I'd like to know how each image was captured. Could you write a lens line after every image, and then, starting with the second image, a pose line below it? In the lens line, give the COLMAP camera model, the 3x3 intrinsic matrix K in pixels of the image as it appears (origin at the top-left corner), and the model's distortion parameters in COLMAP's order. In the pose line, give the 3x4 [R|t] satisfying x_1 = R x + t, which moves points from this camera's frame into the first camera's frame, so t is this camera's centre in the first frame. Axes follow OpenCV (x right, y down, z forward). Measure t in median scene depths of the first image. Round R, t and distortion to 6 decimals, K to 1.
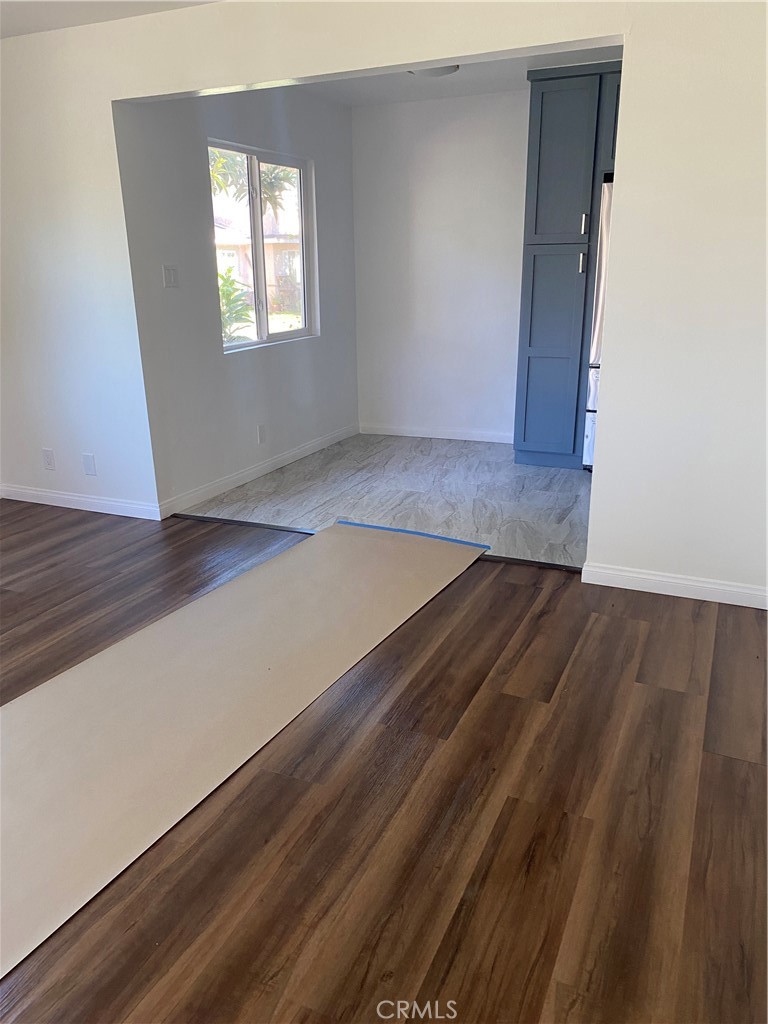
lens RADIAL K [[788.8, 0, 384.0], [0, 788.8, 512.0], [0, 0, 1]] dist [0.050043, -0.051238]
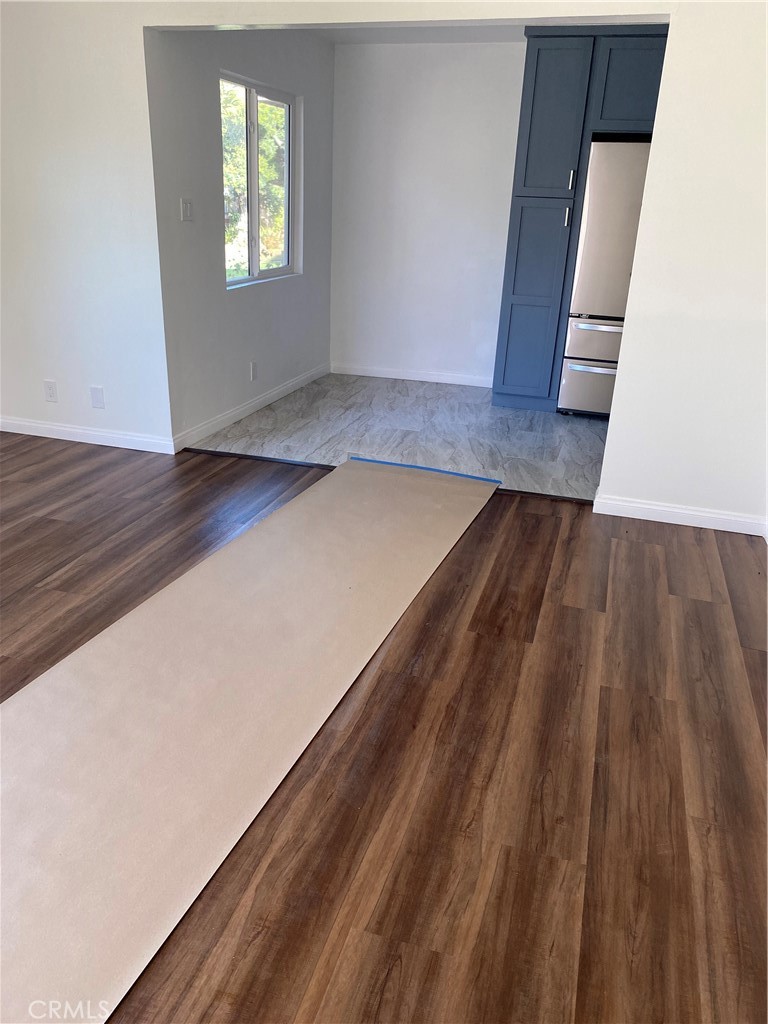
lens RADIAL K [[788.8, 0, 384.0], [0, 788.8, 512.0], [0, 0, 1]] dist [0.050043, -0.051238]
pose [[0.988924, 0.000816, 0.148423, -0.210665], [-0.011566, 0.997368, 0.071579, 0.010959], [-0.147974, -0.072503, 0.986330, -0.063740]]
